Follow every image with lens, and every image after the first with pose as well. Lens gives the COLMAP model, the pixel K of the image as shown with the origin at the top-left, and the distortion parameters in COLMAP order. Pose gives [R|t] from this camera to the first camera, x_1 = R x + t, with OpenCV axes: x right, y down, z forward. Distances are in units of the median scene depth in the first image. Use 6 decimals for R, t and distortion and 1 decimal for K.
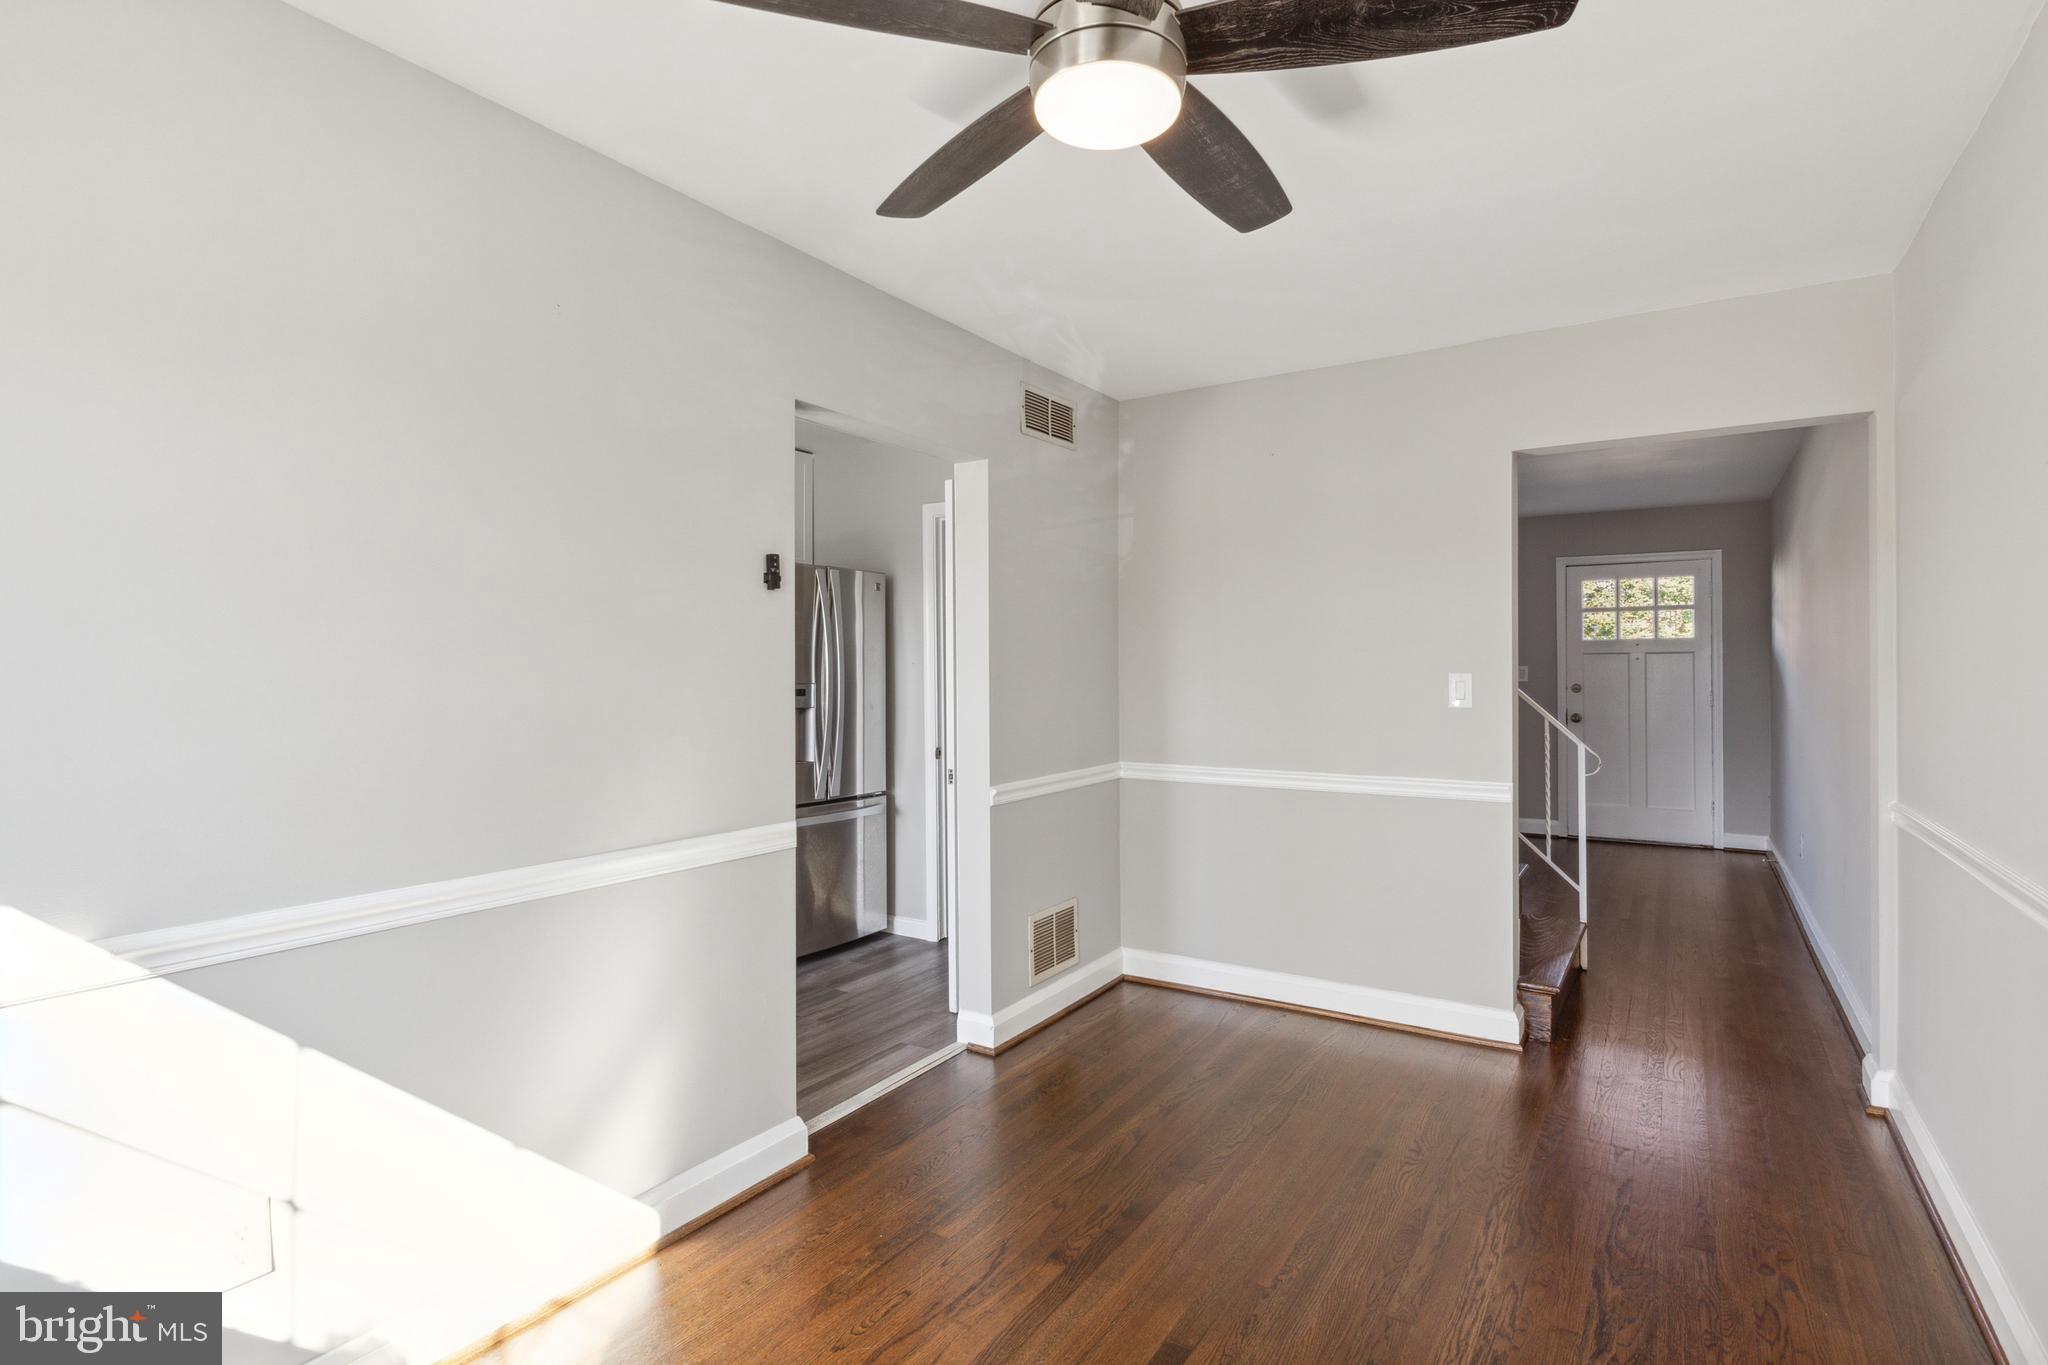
lens RADIAL K [[1018.2, 0, 1035.5], [0, 1018.2, 658.4], [0, 0, 1]] dist [0.001393, -0.000720]
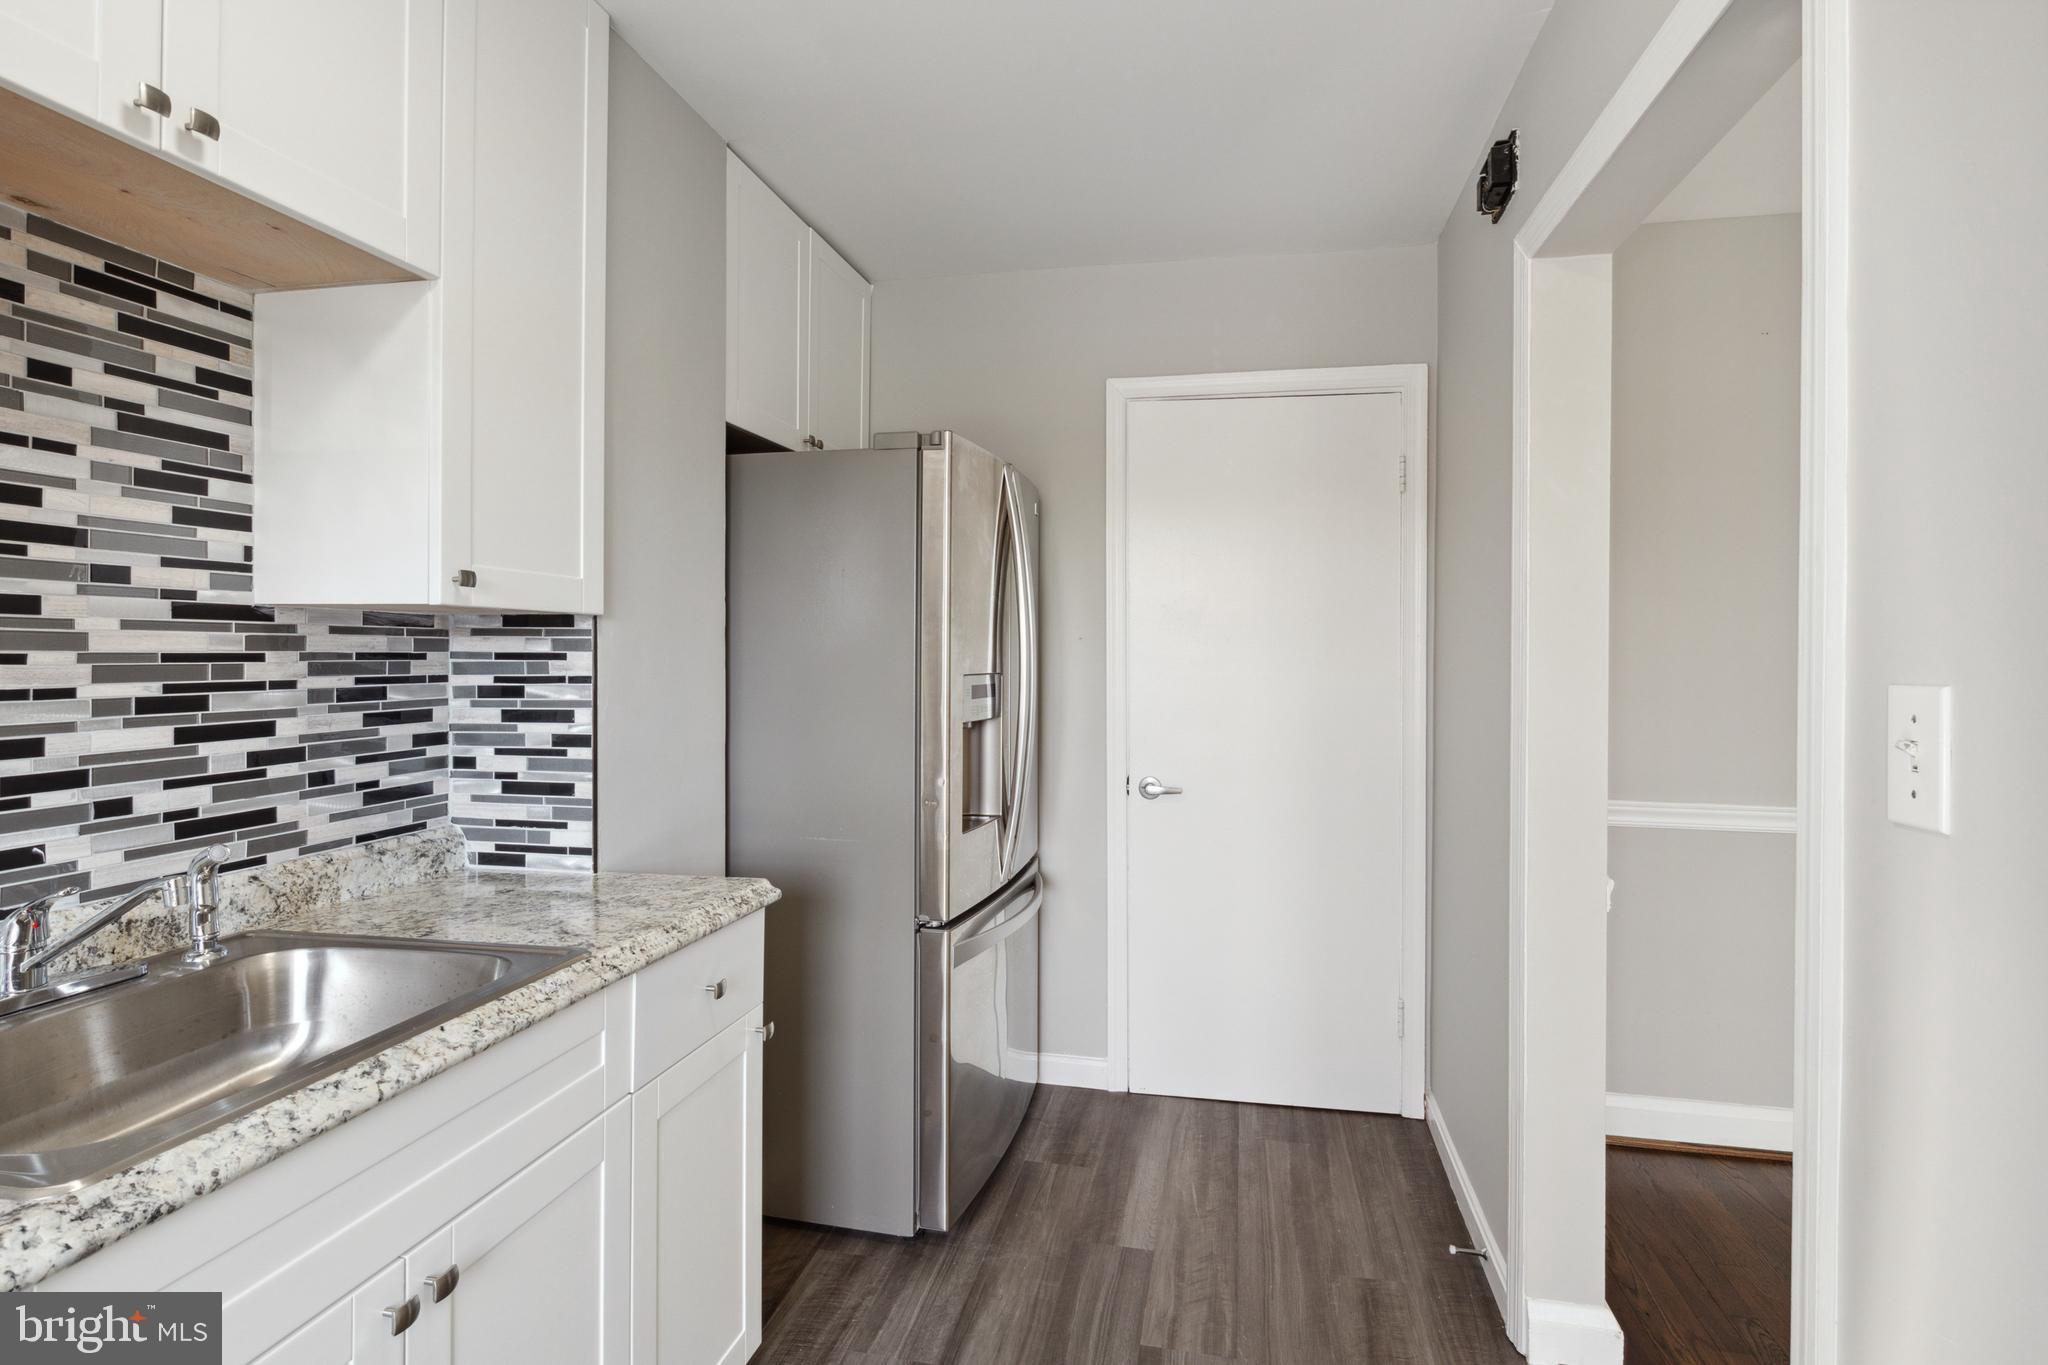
lens RADIAL K [[1018.2, 0, 1035.5], [0, 1018.2, 658.4], [0, 0, 1]] dist [0.001393, -0.000720]
pose [[0.937604, -0.000312, 0.347706, -0.430596], [-0.006039, 0.999834, 0.017180, 0.005576], [-0.347653, -0.018208, 0.937446, 0.525562]]
